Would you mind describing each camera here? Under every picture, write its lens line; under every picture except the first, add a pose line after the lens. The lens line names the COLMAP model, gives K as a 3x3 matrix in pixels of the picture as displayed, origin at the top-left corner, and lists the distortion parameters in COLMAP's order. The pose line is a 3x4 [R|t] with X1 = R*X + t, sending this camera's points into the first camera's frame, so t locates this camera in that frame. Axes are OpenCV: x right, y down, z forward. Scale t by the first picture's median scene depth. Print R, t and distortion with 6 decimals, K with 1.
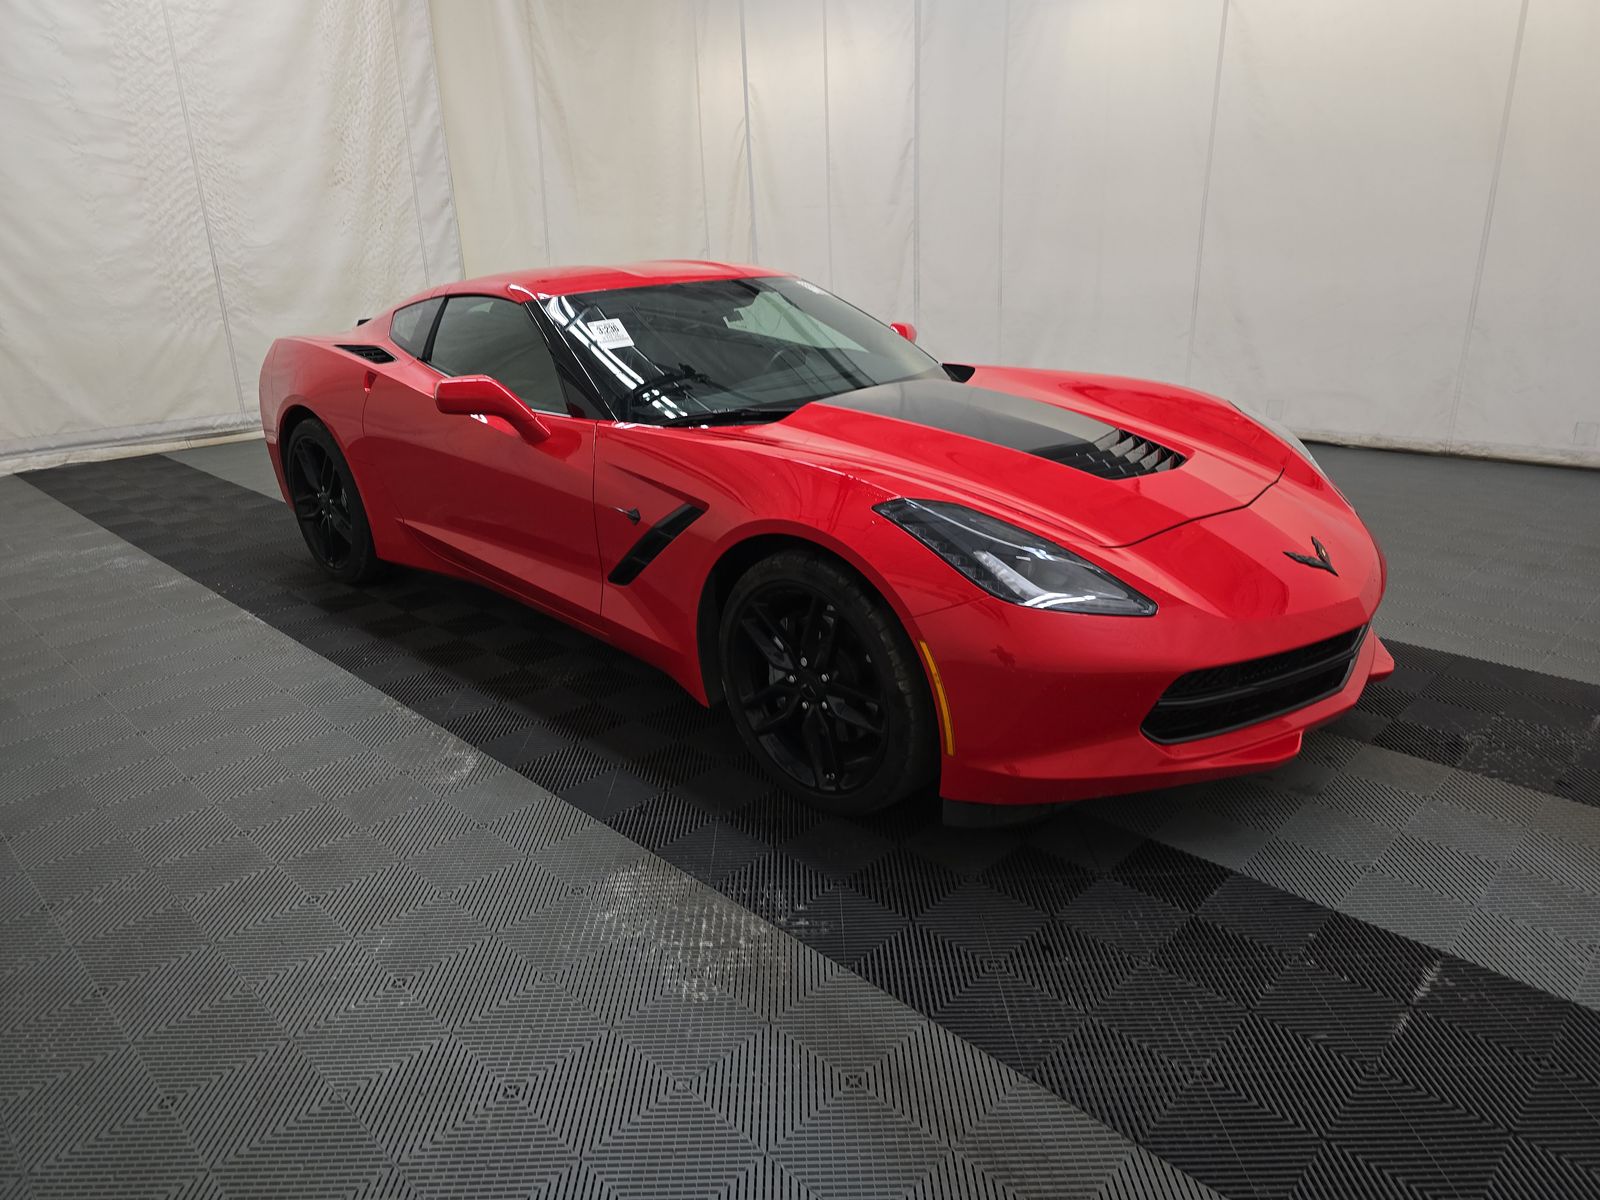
lens RADIAL K [[1068.9, 0, 770.8], [0, 1068.9, 646.9], [0, 0, 1]] dist [0.032313, -0.029546]
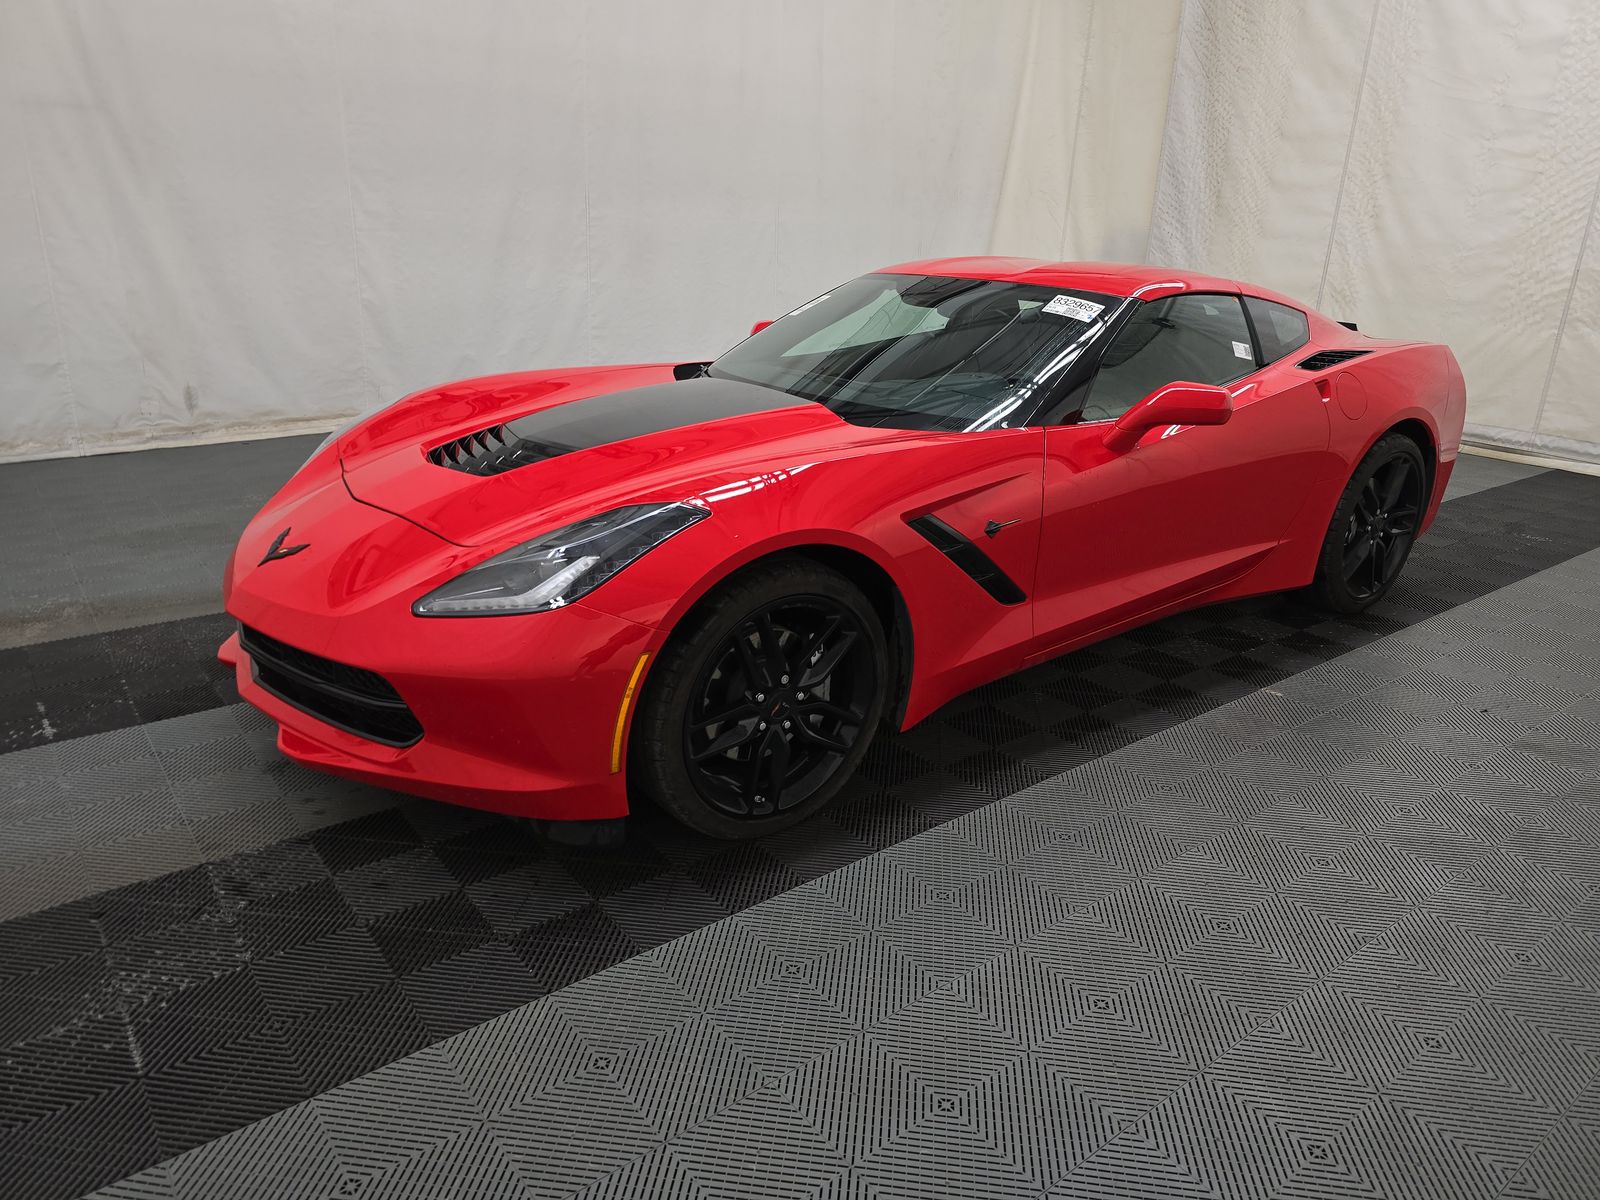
lens RADIAL K [[1068.9, 0, 754.5], [0, 1068.9, 598.2], [0, 0, 1]] dist [0.032313, -0.029546]
pose [[0.989735, 0.104314, -0.097685, -0.180655], [-0.107943, 0.993622, -0.032617, 0.005538], [0.093660, 0.042827, 0.994683, 0.004331]]
